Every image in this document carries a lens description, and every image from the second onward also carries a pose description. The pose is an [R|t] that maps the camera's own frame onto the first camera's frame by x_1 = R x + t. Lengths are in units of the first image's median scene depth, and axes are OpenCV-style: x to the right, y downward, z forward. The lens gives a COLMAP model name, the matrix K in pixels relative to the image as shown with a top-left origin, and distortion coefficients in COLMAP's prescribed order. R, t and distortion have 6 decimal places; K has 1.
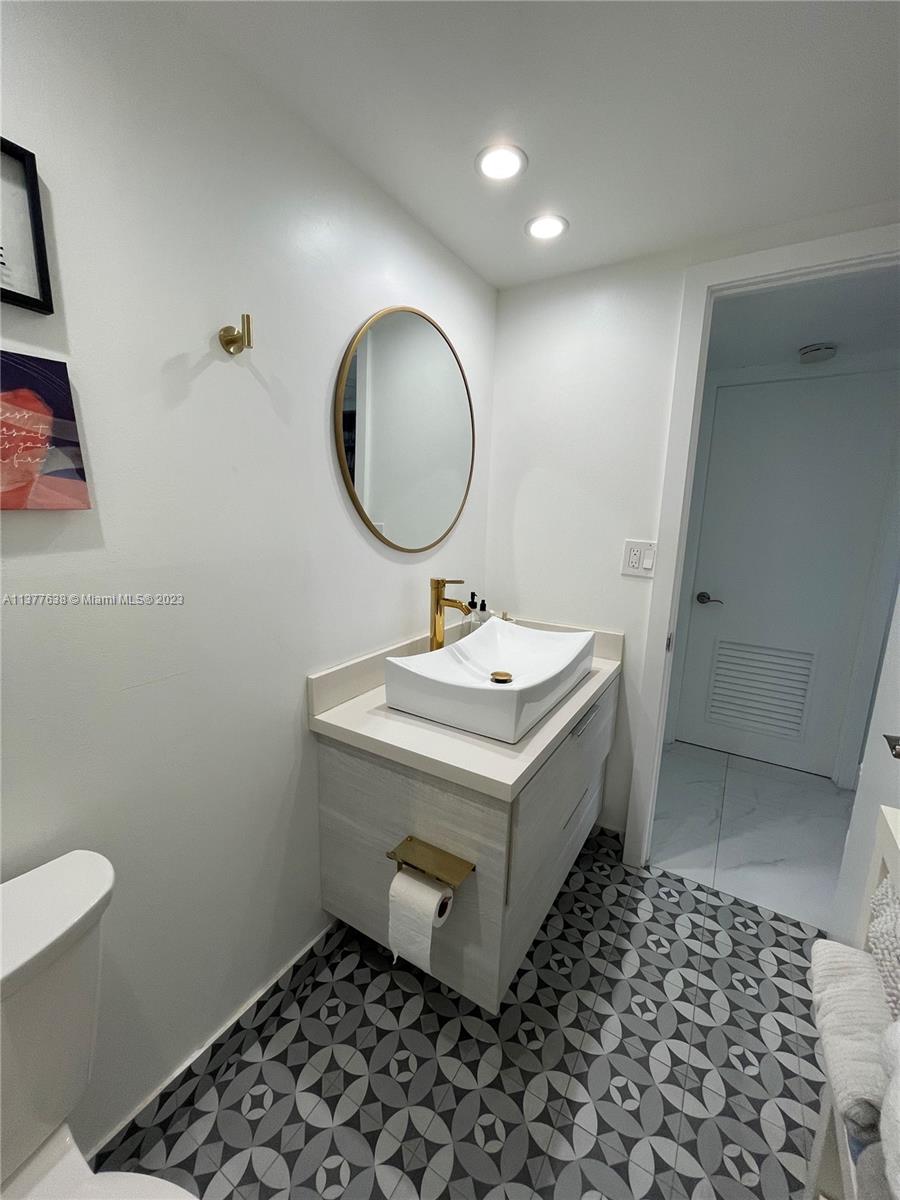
lens RADIAL K [[481.0, 0, 446.2], [0, 481.0, 598.1], [0, 0, 1]] dist [-0.000091, -0.000149]
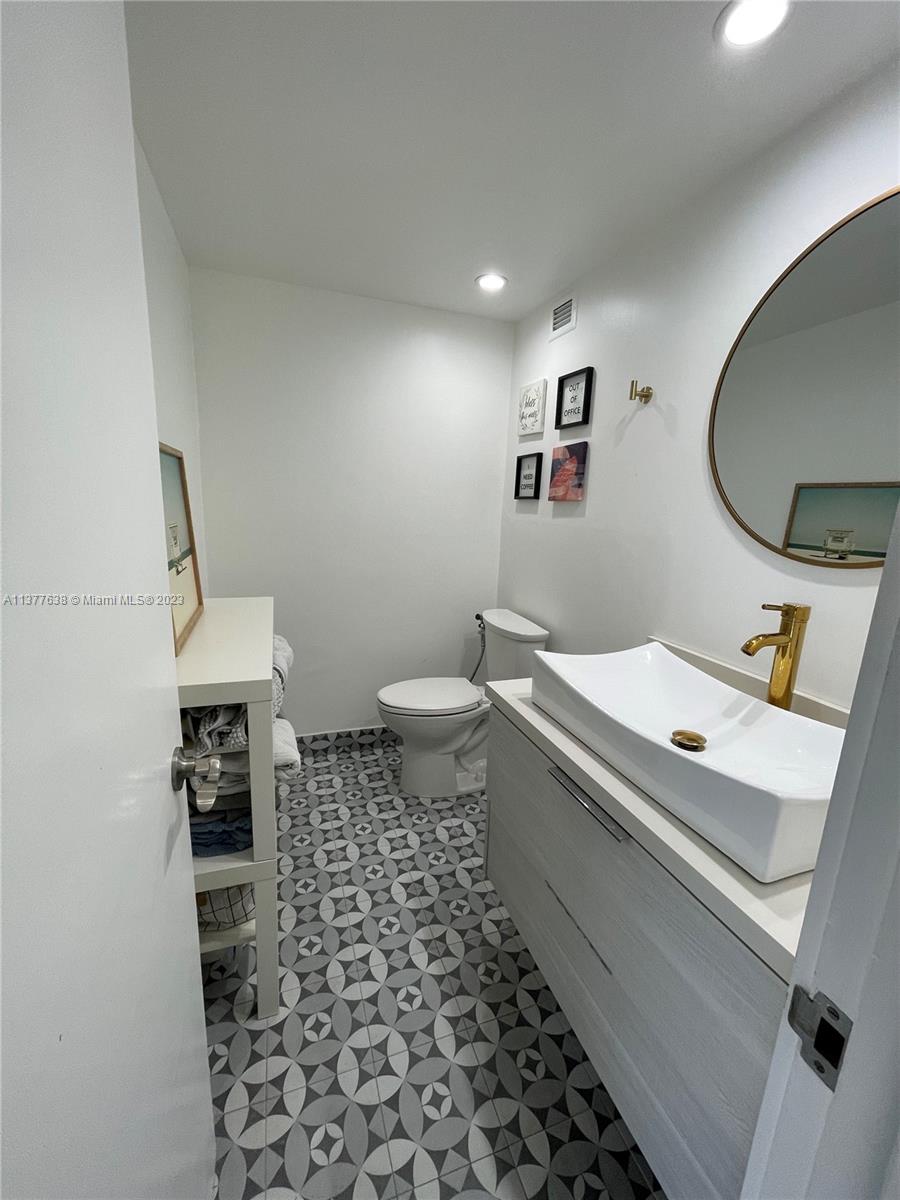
lens RADIAL K [[481.0, 0, 447.7], [0, 481.0, 603.2], [0, 0, 1]] dist [-0.000091, -0.000149]
pose [[-0.620866, 0.109553, -0.776224, 1.032562], [-0.204001, 0.933491, 0.294920, -0.180865], [0.756907, 0.341456, -0.557224, 1.305914]]
